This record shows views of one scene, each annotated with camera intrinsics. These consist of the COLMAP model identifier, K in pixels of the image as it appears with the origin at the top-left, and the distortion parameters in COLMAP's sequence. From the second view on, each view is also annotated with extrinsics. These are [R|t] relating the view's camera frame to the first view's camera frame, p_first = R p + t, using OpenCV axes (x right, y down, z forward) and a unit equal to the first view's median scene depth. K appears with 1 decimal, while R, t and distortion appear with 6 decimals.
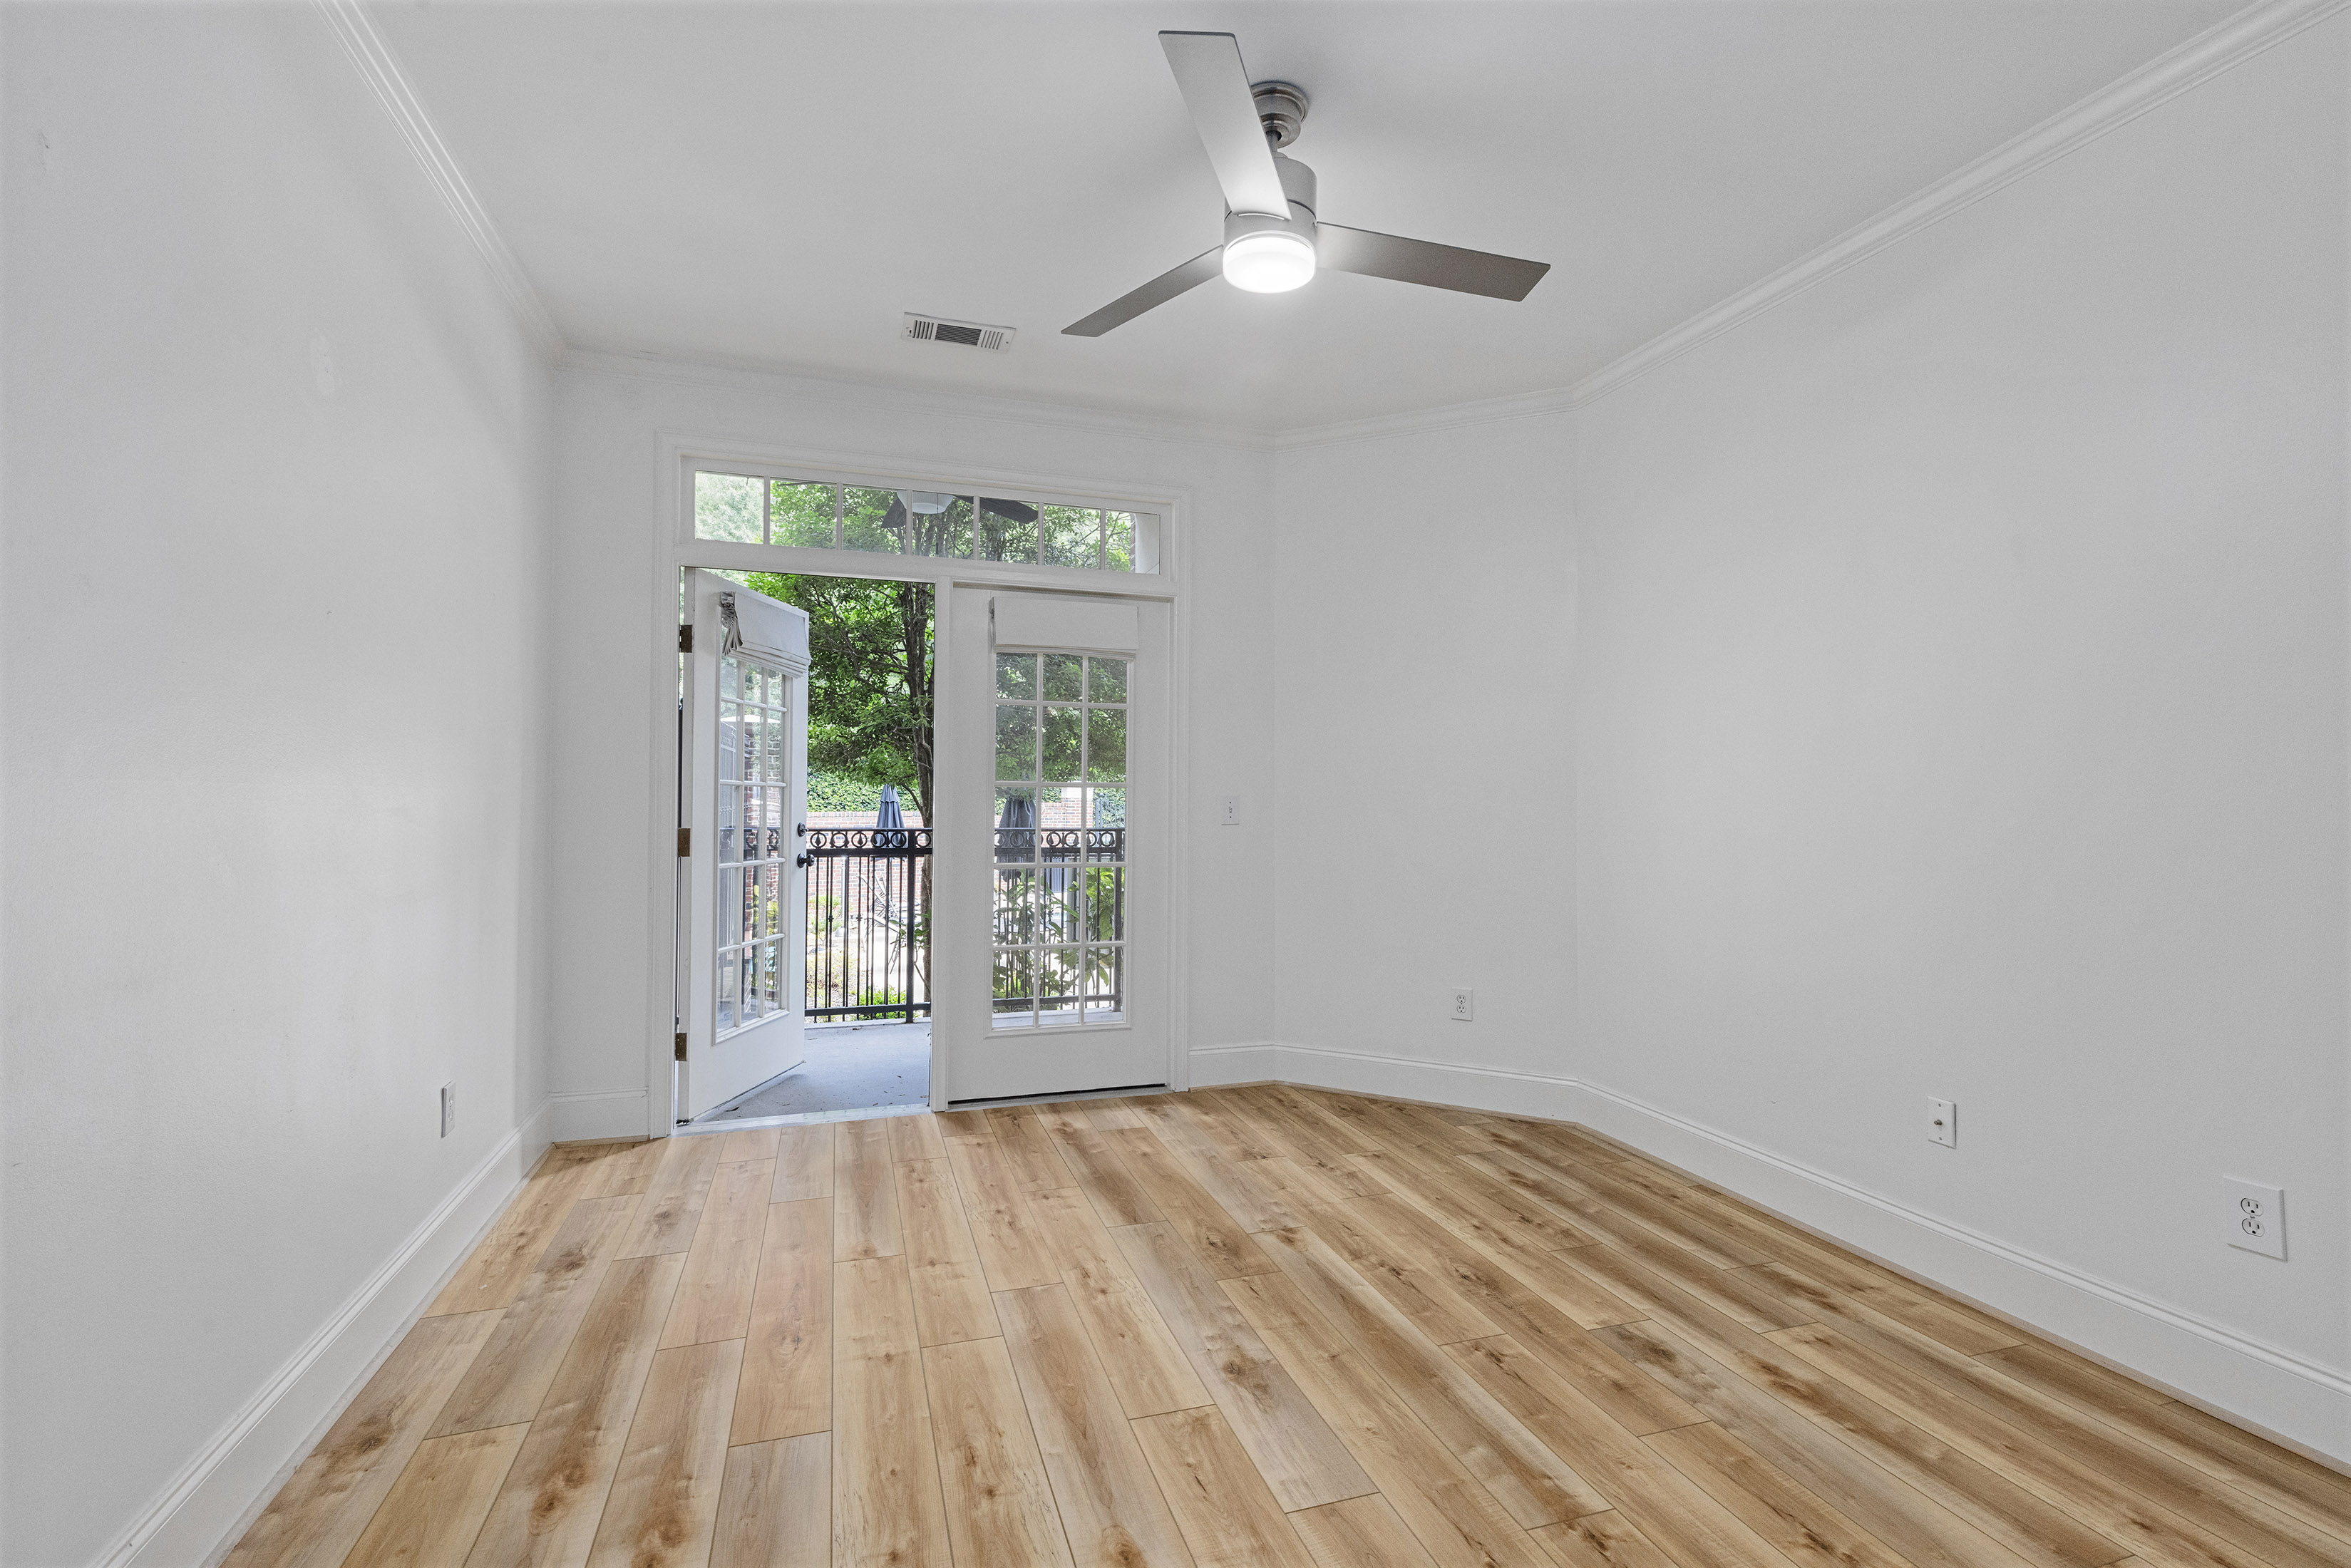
lens RADIAL K [[1056.0, 0, 1172.0], [0, 1056.0, 780.9], [0, 0, 1]] dist [0.006598, -0.000749]
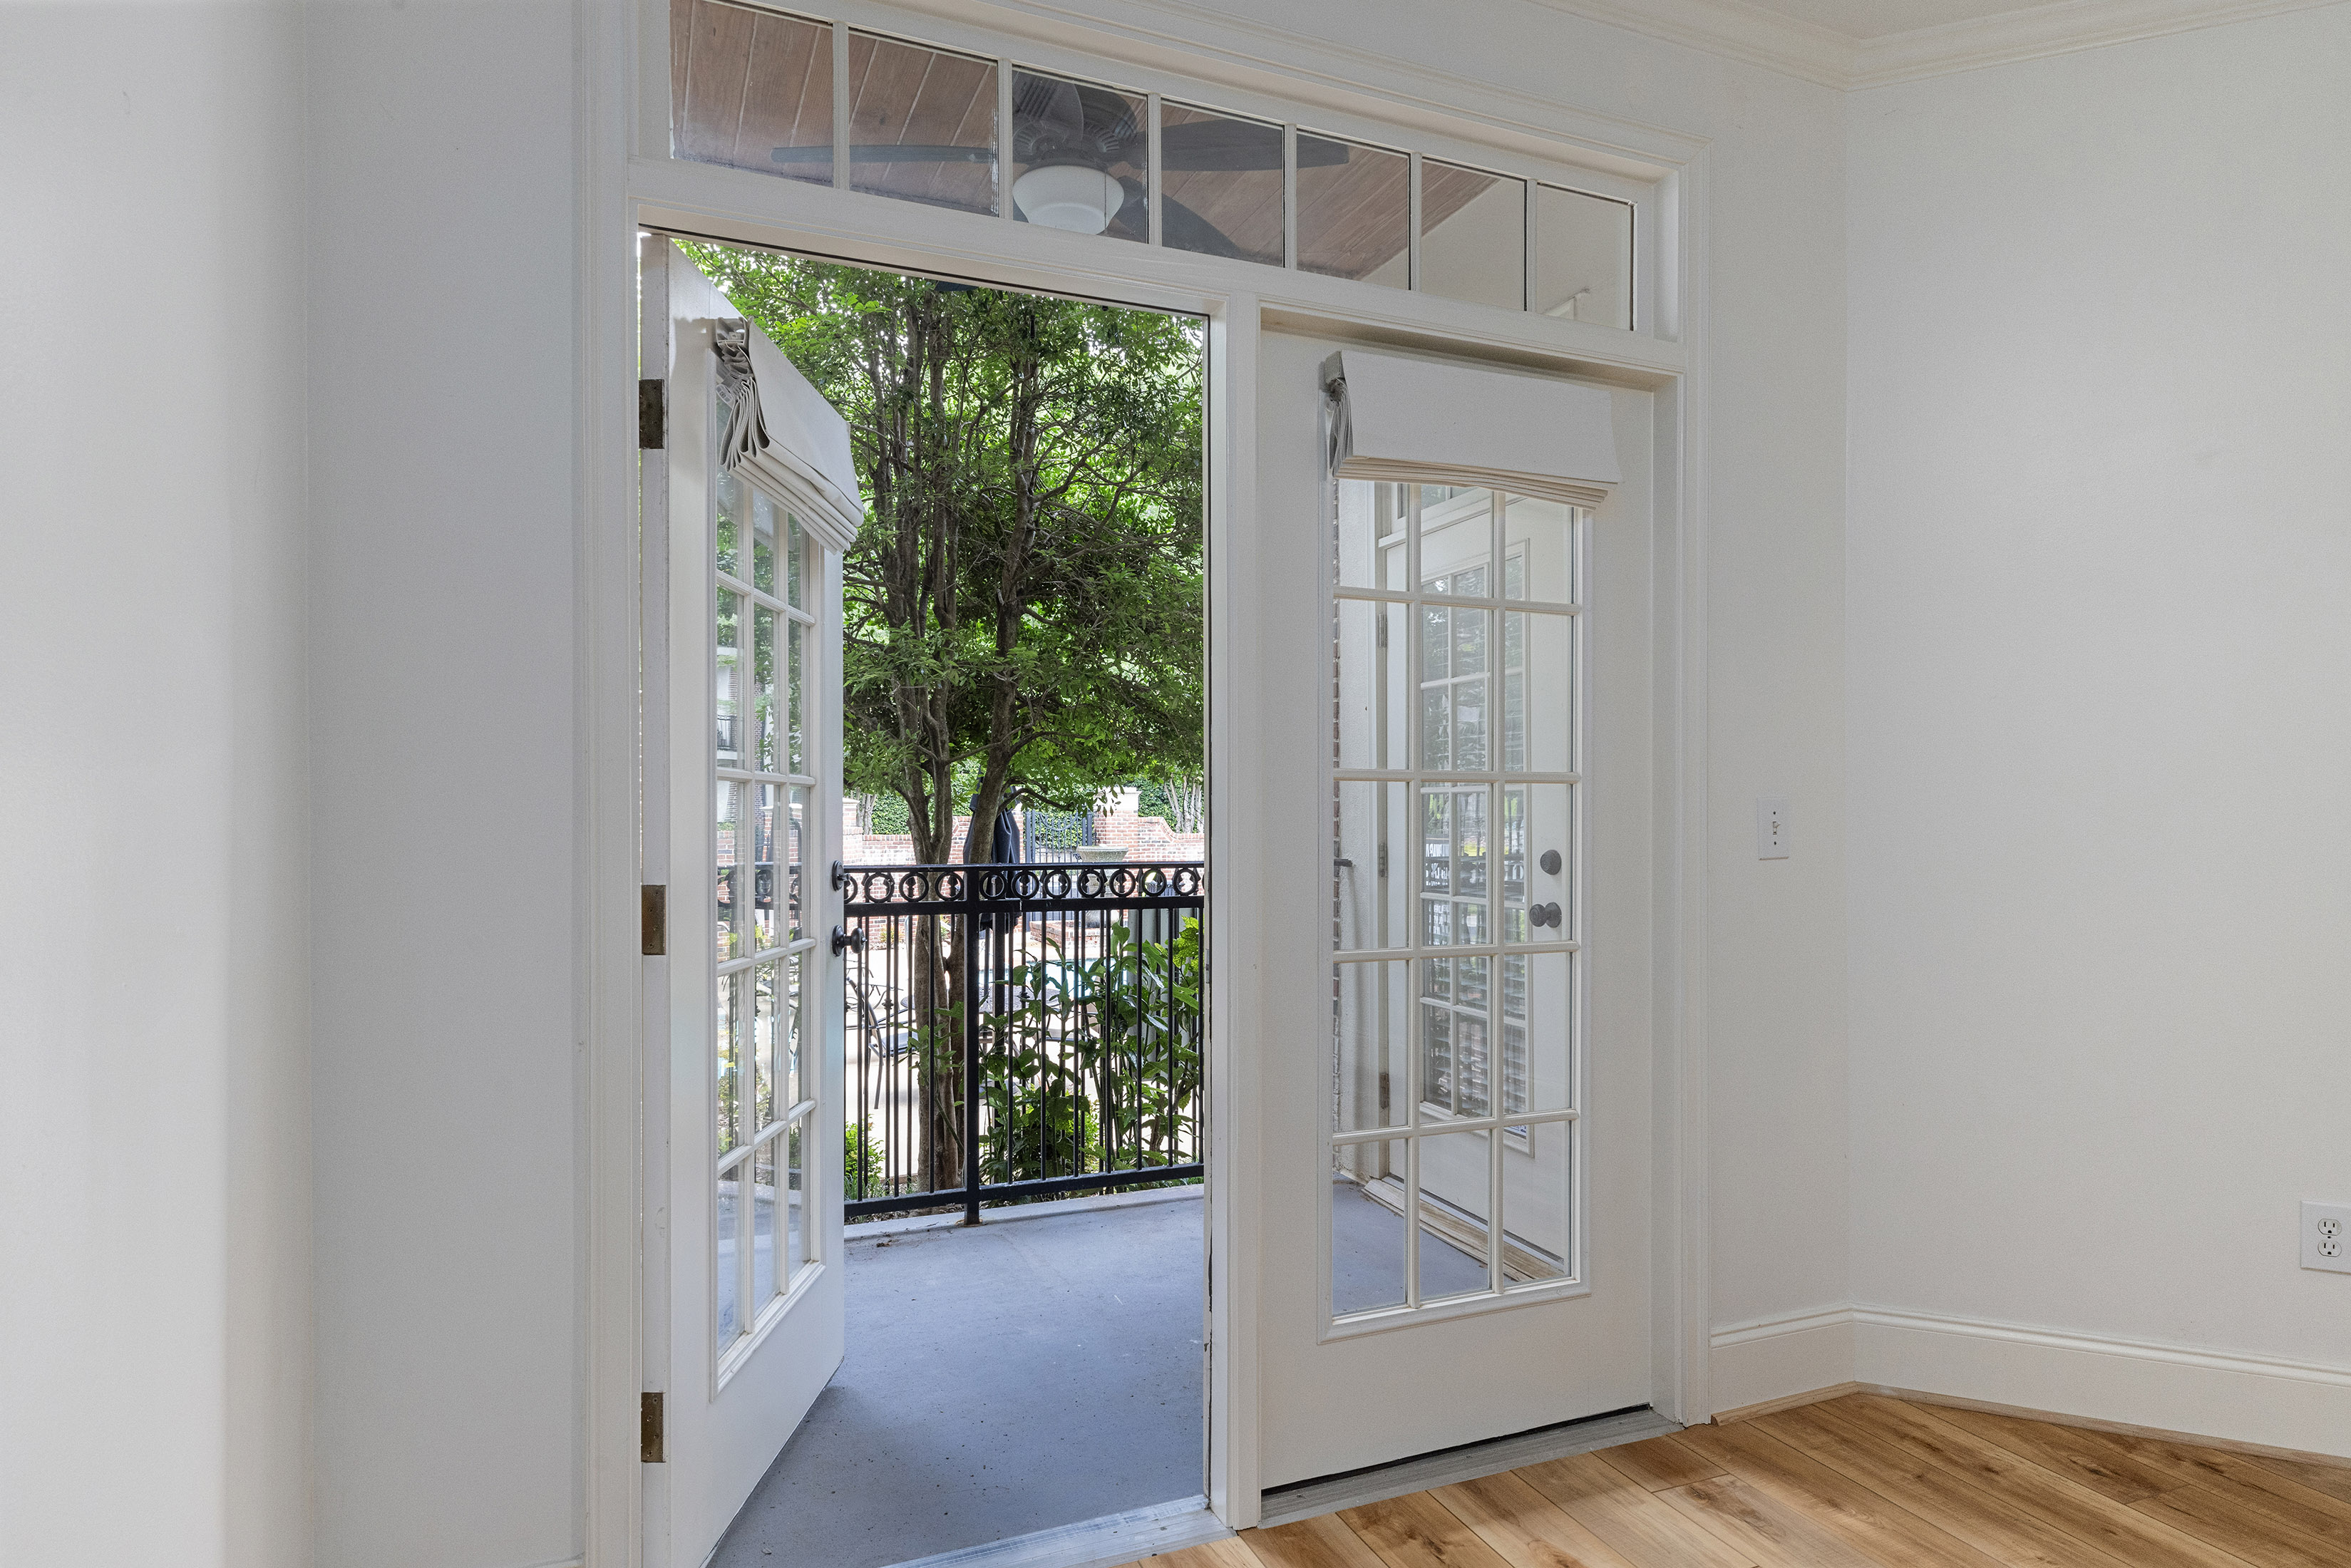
lens RADIAL K [[1341.5, 0, 1173.3], [0, 1341.5, 798.3], [0, 0, 1]] dist [0.016678, -0.004506]
pose [[0.996590, -0.005990, 0.082289, -0.285795], [0.005163, 0.999934, 0.010257, 0.007115], [-0.082345, -0.009798, 0.996556, 0.442061]]
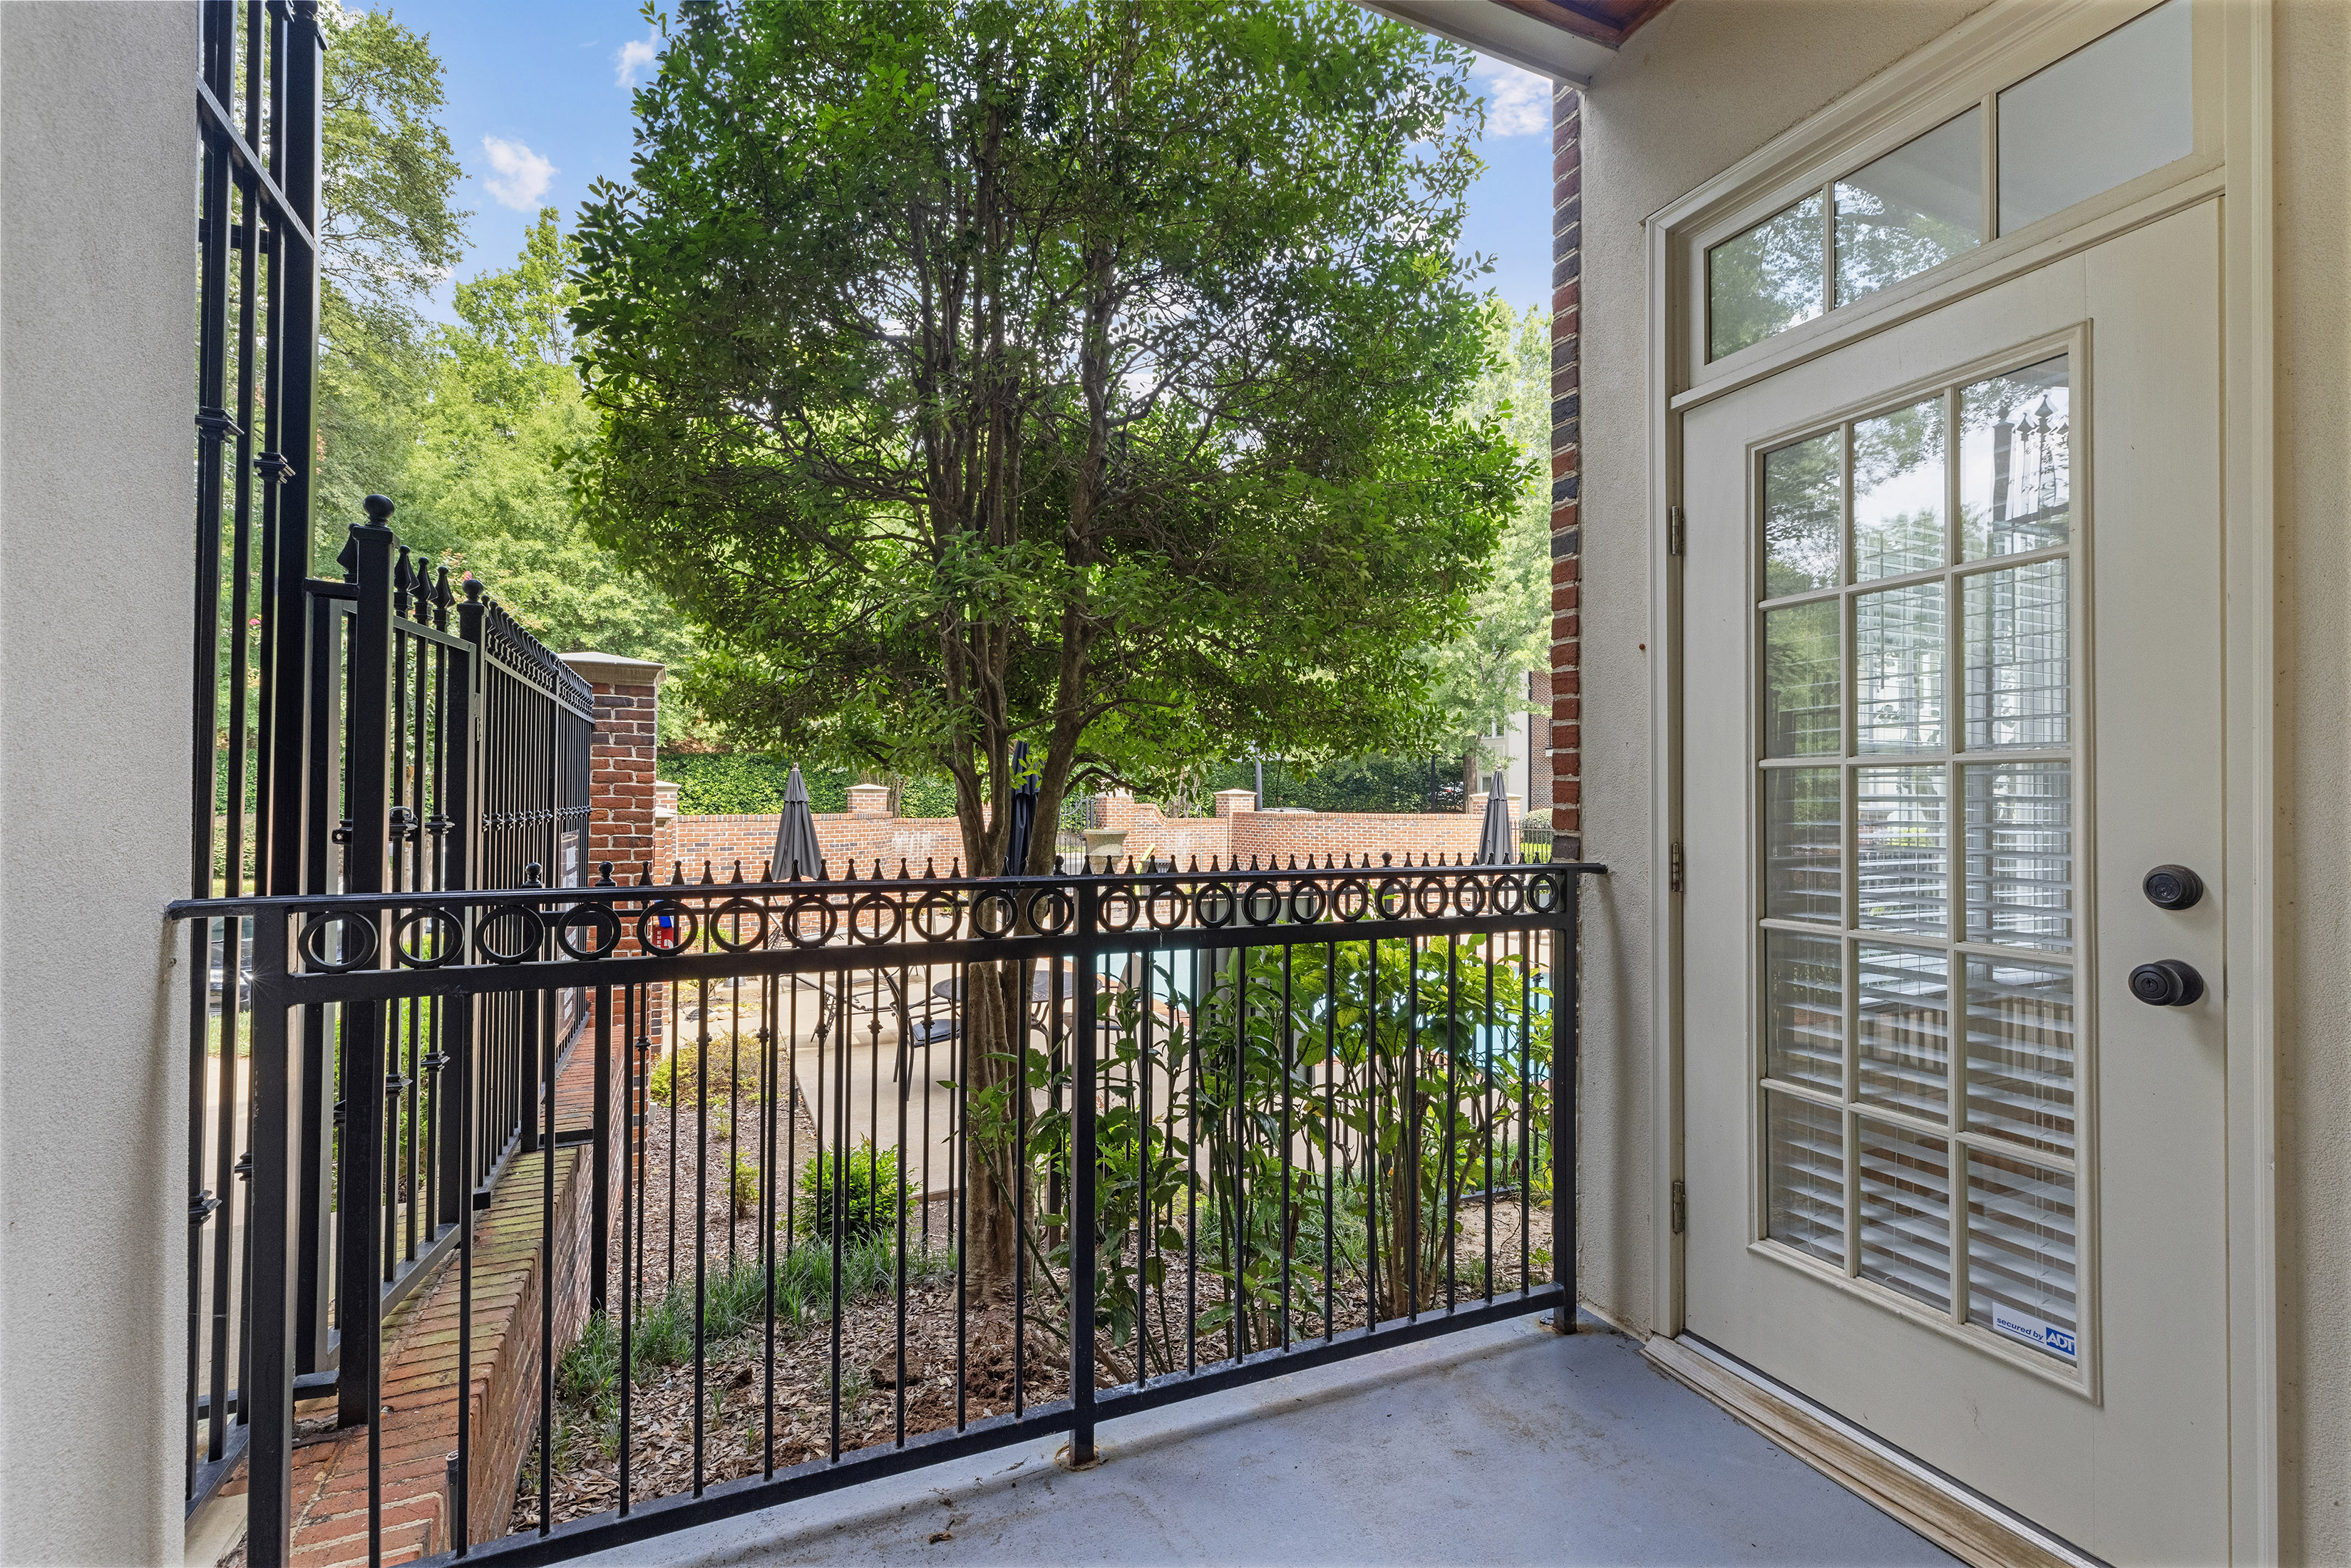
lens RADIAL K [[1056.0, 0, 1175.9], [0, 1056.0, 781.8], [0, 0, 1]] dist [0.006598, -0.000749]
pose [[0.992919, 0.002411, 0.118772, -0.368157], [-0.002742, 0.999993, 0.002625, 0.020869], [-0.118765, -0.002932, 0.992918, 0.947697]]
